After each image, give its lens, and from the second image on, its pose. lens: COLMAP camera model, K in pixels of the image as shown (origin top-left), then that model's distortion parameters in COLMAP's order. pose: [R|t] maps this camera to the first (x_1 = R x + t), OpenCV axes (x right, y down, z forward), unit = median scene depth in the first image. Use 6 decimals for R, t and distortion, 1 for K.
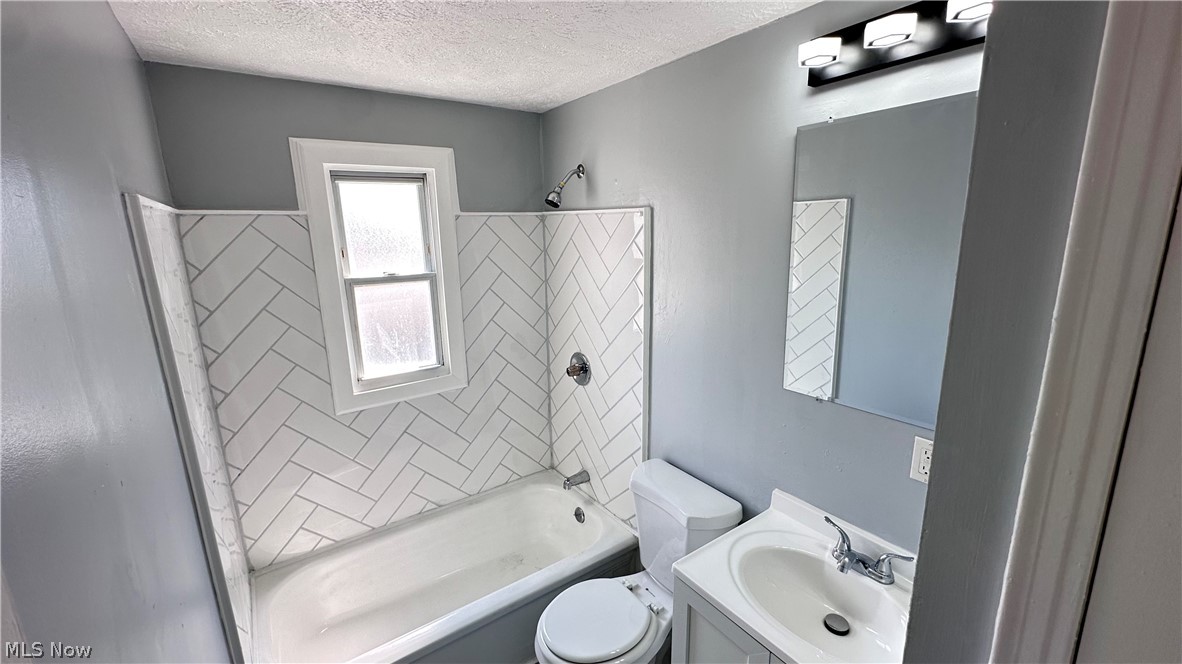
lens RADIAL K [[476.1, 0, 591.7], [0, 476.1, 327.8], [0, 0, 1]] dist [-0.006845, 0.000825]
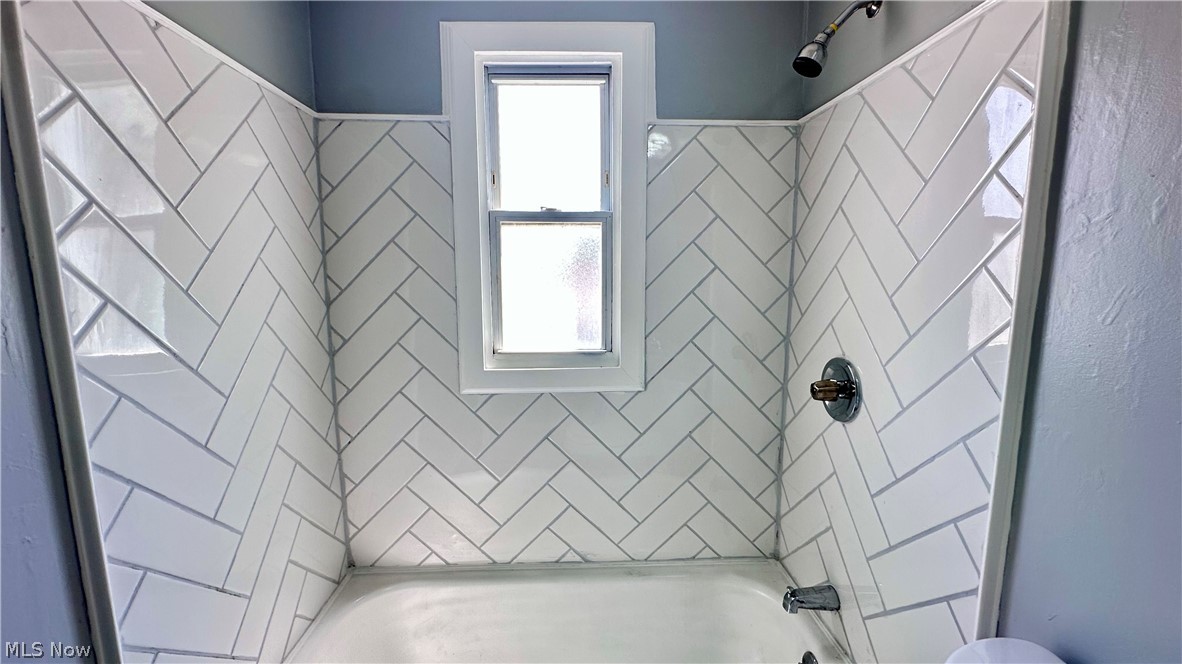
lens RADIAL K [[476.1, 0, 589.4], [0, 476.1, 329.9], [0, 0, 1]] dist [-0.006845, 0.000825]
pose [[0.834869, 0.083023, -0.544152, 0.026715], [-0.126712, 0.990998, -0.043210, 0.084381], [0.535666, 0.105025, 0.837873, 0.433371]]
